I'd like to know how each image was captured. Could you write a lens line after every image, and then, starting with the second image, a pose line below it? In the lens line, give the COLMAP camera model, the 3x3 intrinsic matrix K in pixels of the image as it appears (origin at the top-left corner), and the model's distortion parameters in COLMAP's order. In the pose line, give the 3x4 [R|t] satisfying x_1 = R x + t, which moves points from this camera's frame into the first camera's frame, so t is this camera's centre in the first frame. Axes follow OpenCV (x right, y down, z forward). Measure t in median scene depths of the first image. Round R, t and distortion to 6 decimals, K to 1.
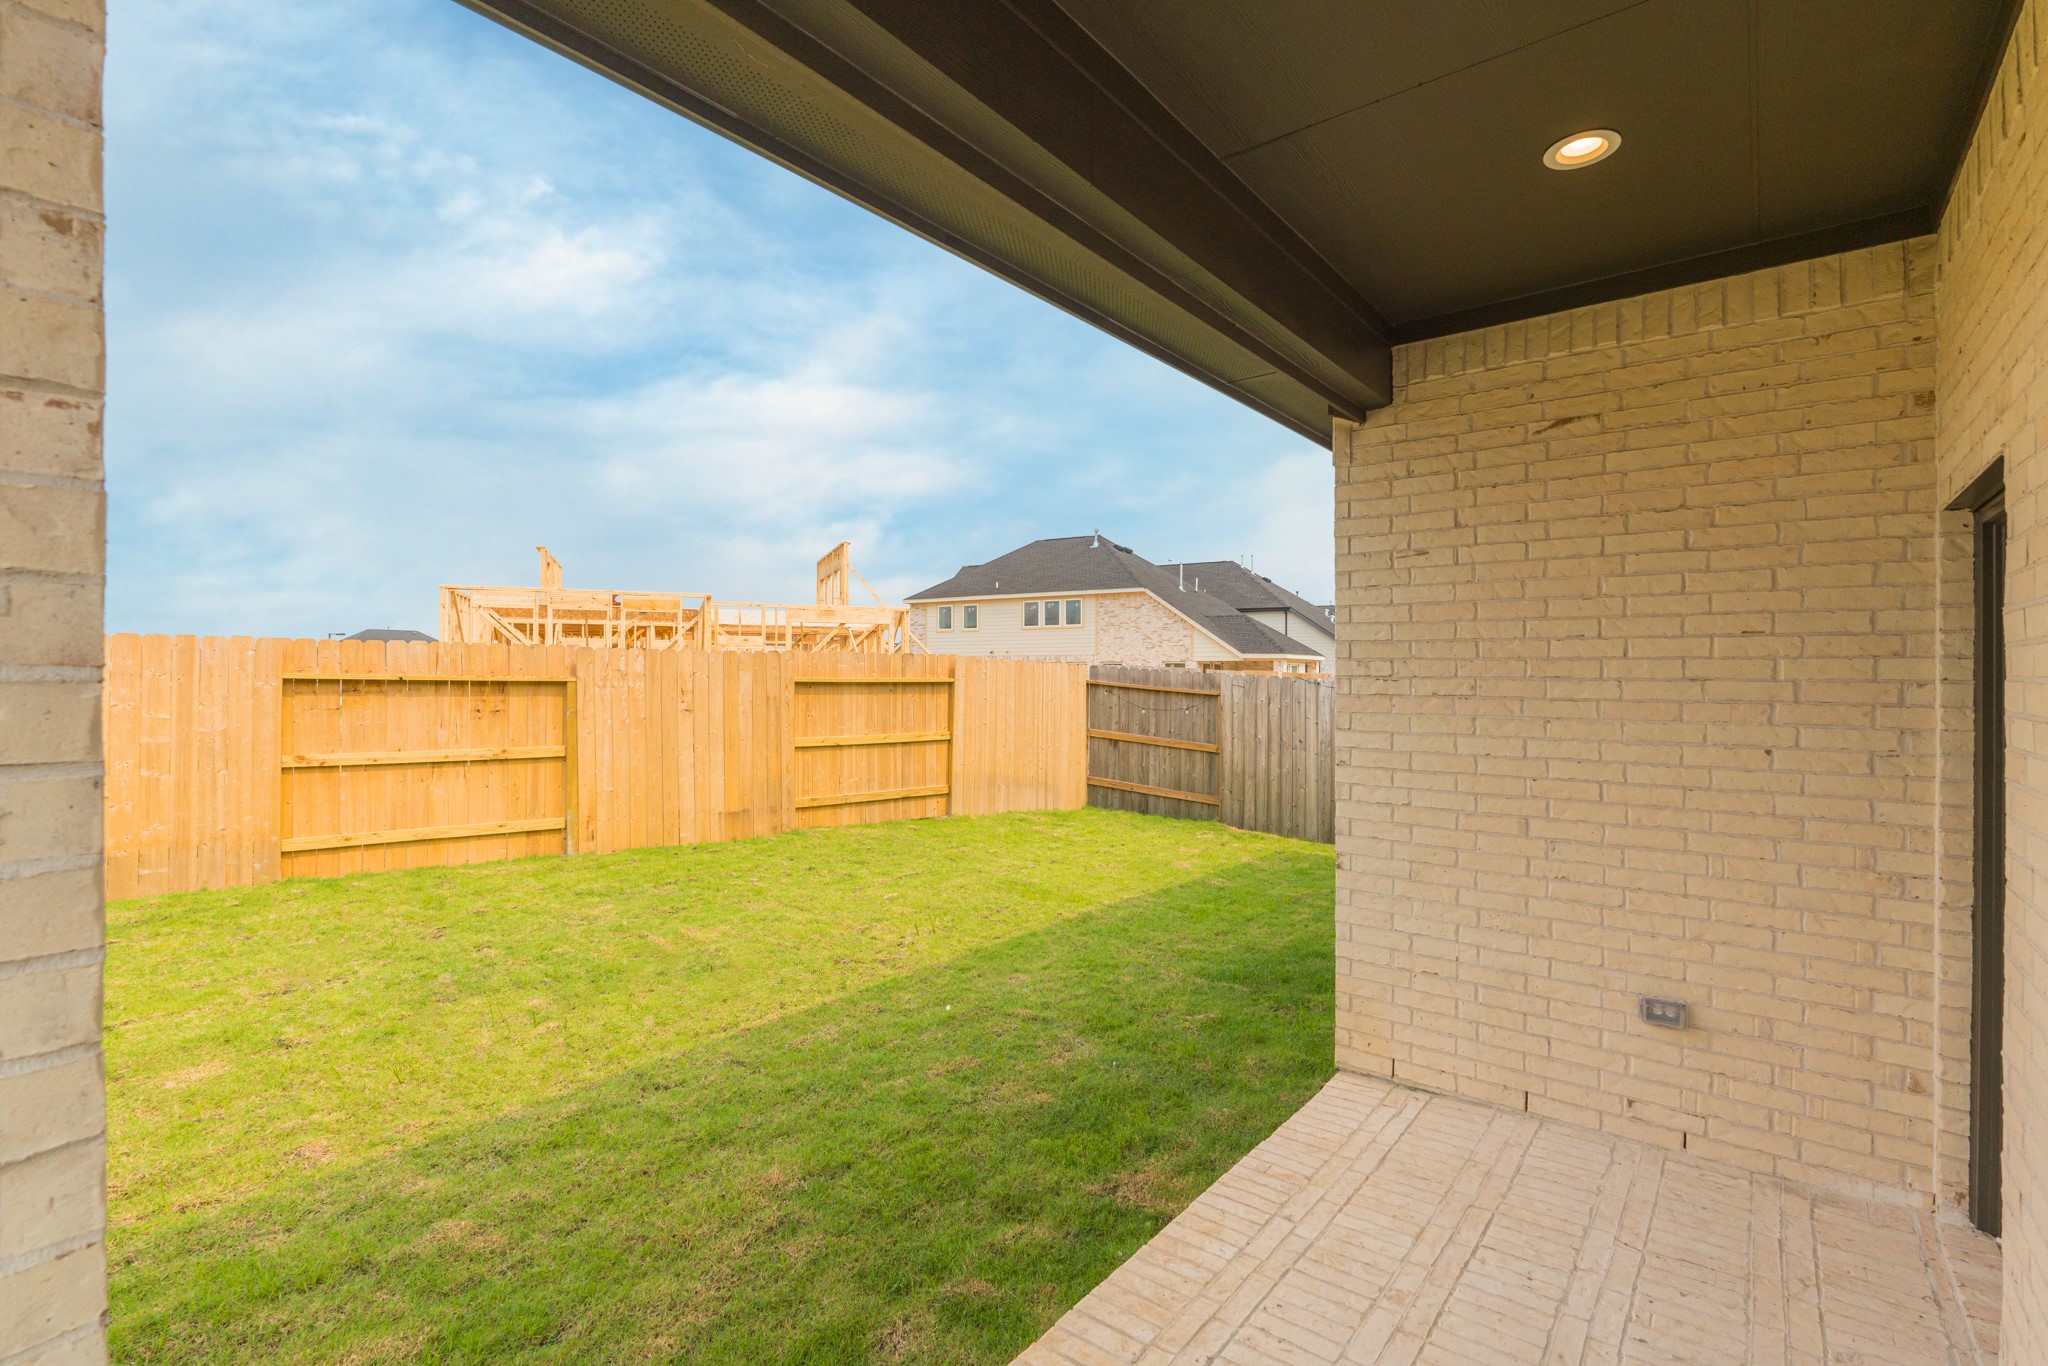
lens RADIAL K [[939.5, 0, 1021.9], [0, 939.5, 679.7], [0, 0, 1]] dist [-0.005959, 0.000860]
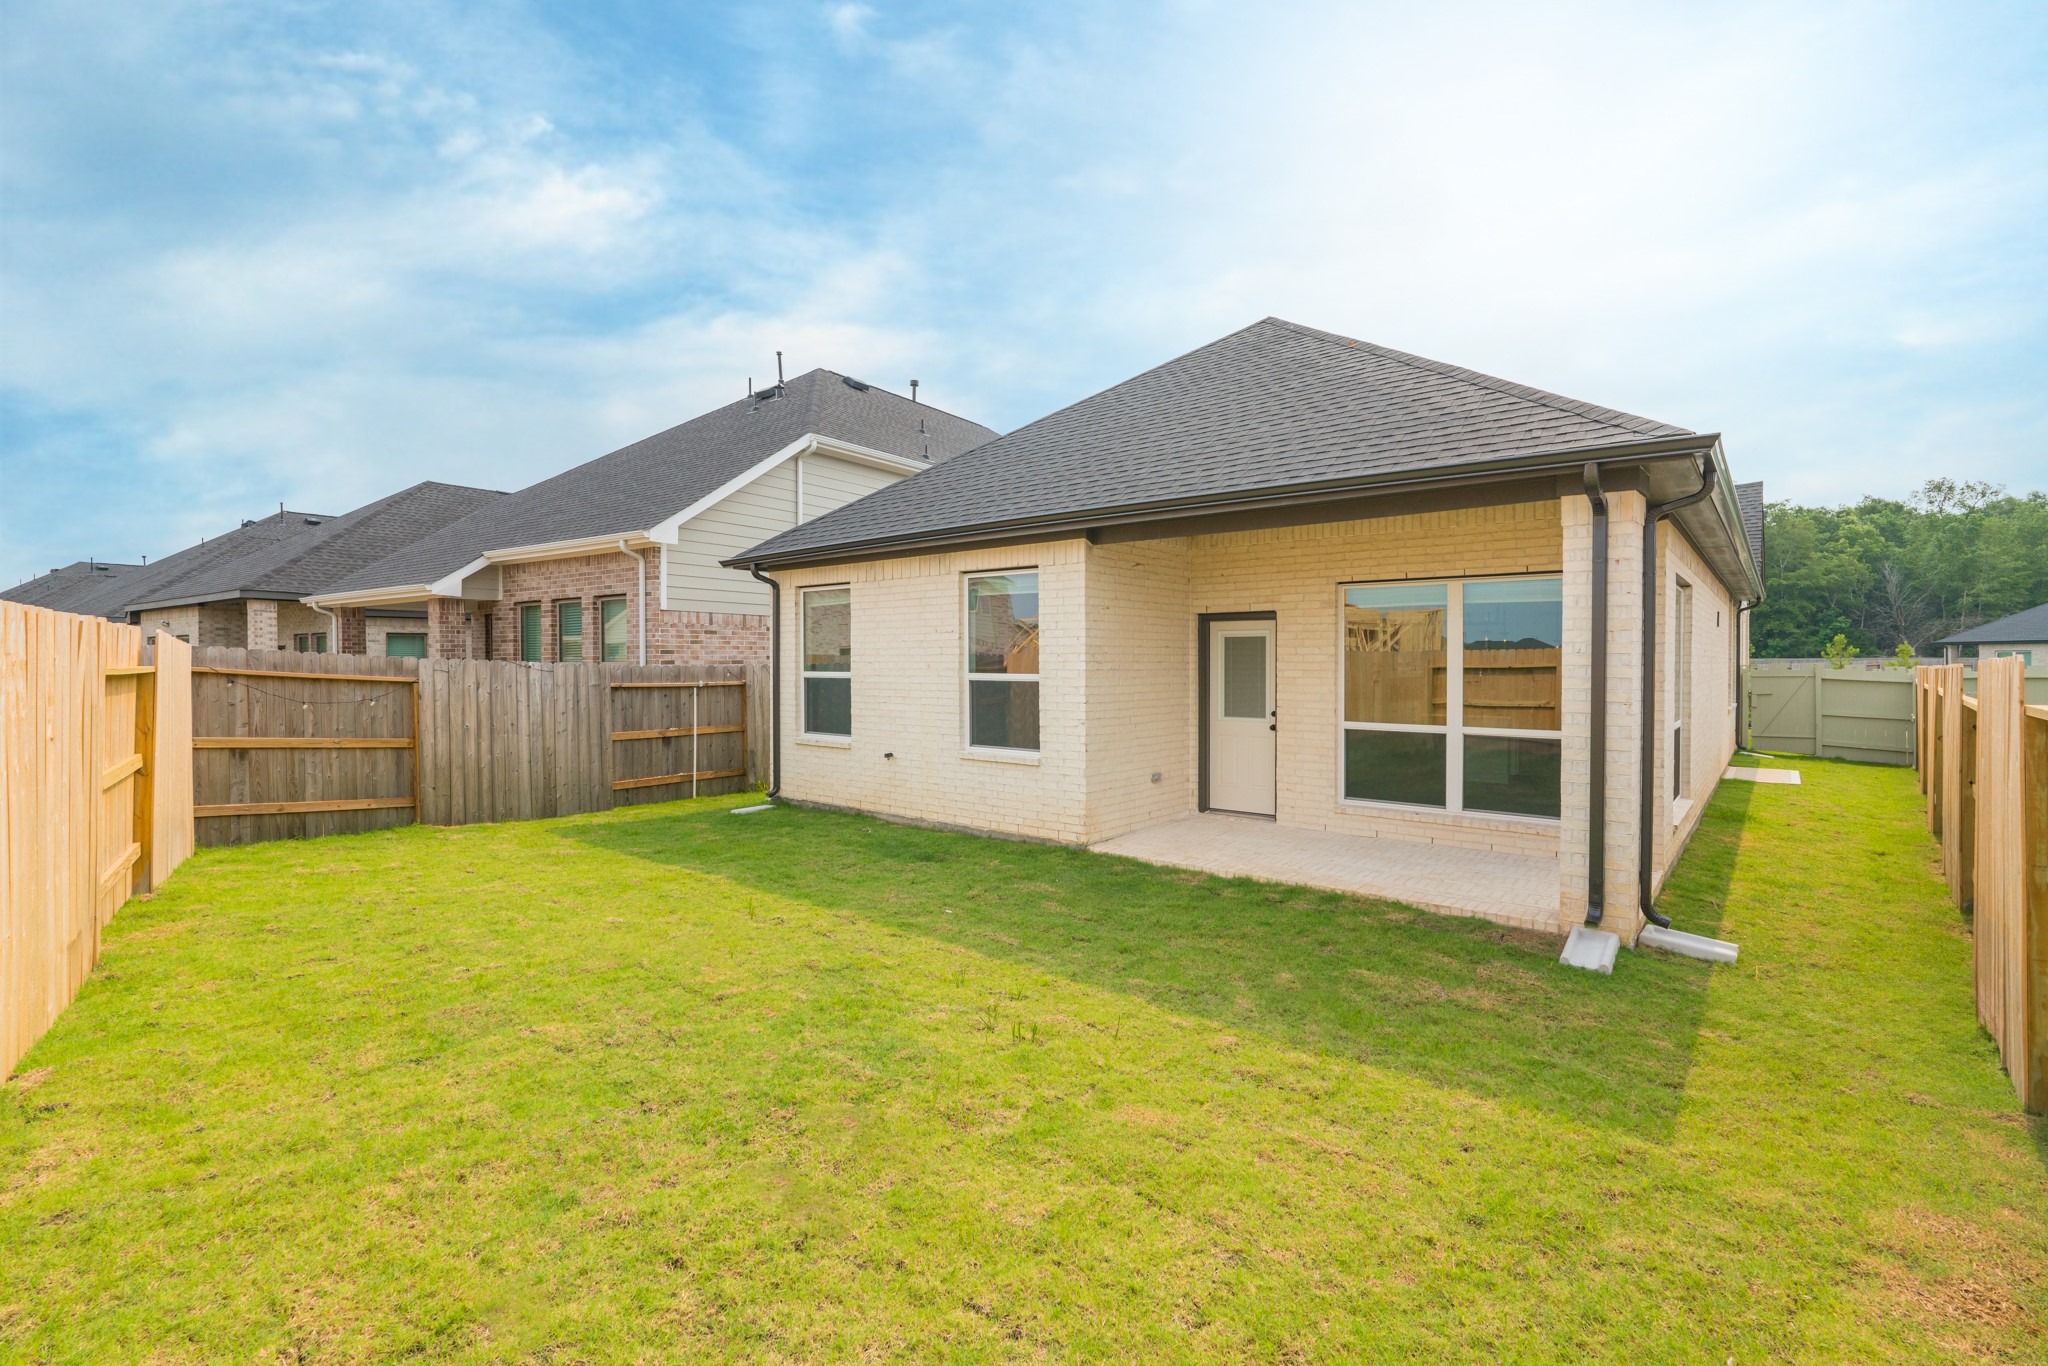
lens RADIAL K [[939.5, 0, 1034.0], [0, 939.5, 674.3], [0, 0, 1]] dist [-0.005959, 0.000860]
pose [[0.008009, -0.021933, 0.999727, -1.052489], [0.002647, 0.999756, 0.021913, -0.013133], [-0.999964, 0.002470, 0.008065, 0.647929]]
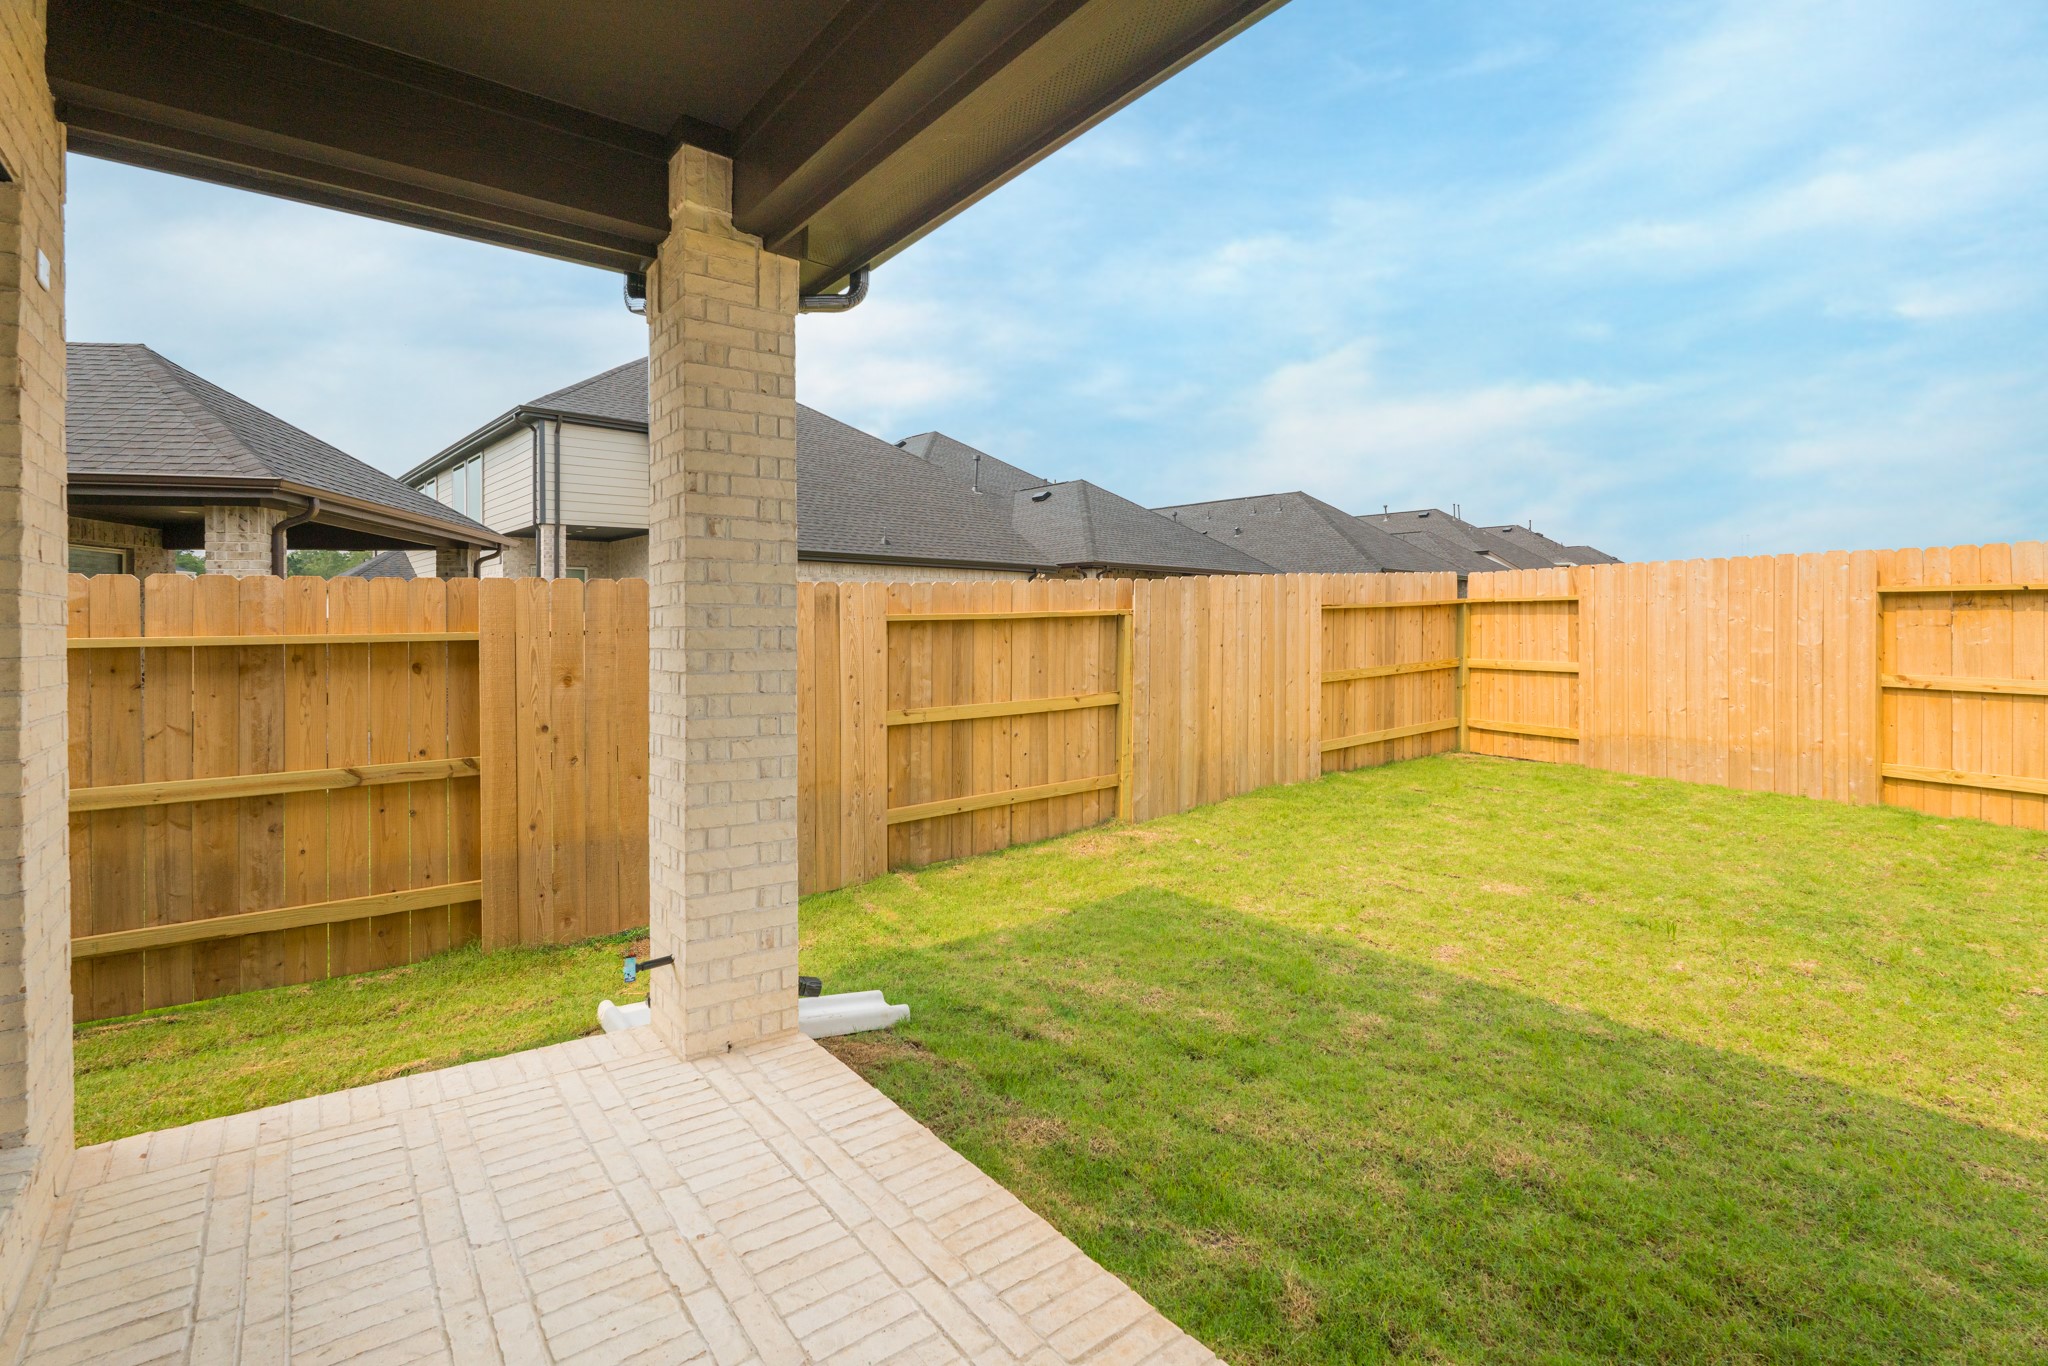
lens RADIAL K [[939.5, 0, 1066.1], [0, 939.5, 628.7], [0, 0, 1]] dist [-0.005959, 0.000860]
pose [[-0.197446, -0.001601, -0.980313, 0.292105], [0.002472, 0.999995, -0.002131, 0.034733], [0.980311, -0.002844, -0.197441, 0.372815]]
